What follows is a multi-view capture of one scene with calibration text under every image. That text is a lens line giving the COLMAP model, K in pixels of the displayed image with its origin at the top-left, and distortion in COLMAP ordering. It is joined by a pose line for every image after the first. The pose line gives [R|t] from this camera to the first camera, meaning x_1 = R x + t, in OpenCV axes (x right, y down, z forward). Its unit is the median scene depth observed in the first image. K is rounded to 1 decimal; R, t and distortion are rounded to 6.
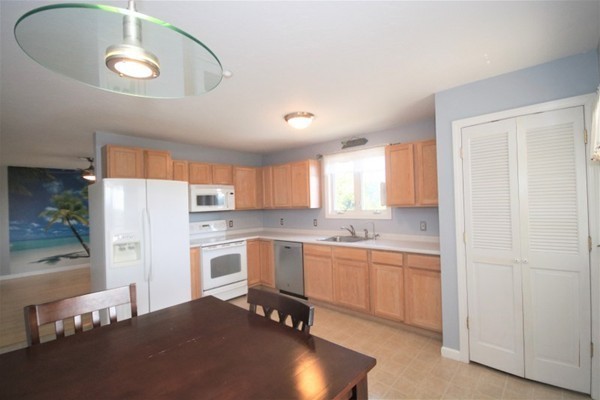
lens RADIAL K [[283.0, 0, 304.6], [0, 283.0, 201.7], [0, 0, 1]] dist [0.002120, -0.003714]
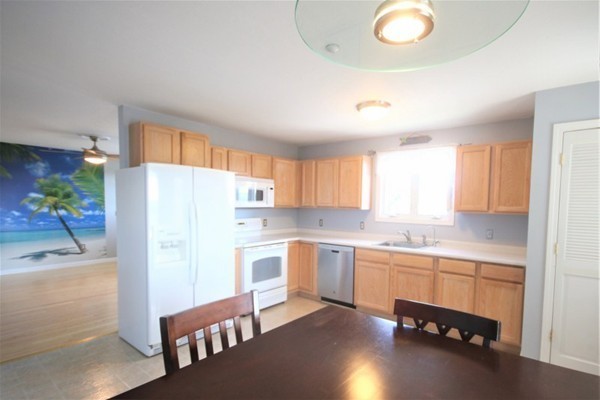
lens RADIAL K [[308.0, 0, 331.6], [0, 308.0, 221.8], [0, 0, 1]] dist [0.003365, -0.005207]
pose [[0.994293, 0.043877, 0.097242, -0.177816], [-0.050062, 0.996814, 0.062096, 0.005589], [-0.094208, -0.066609, 0.993322, 0.025623]]
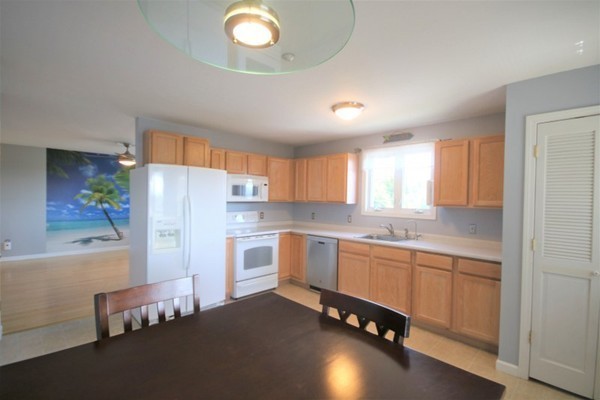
lens RADIAL K [[283.0, 0, 302.8], [0, 283.0, 202.8], [0, 0, 1]] dist [0.002120, -0.003714]
pose [[0.997170, 0.049420, -0.056645, -0.078170], [-0.048062, 0.998529, 0.025098, 0.002594], [0.057802, -0.022304, 0.998079, 0.029920]]
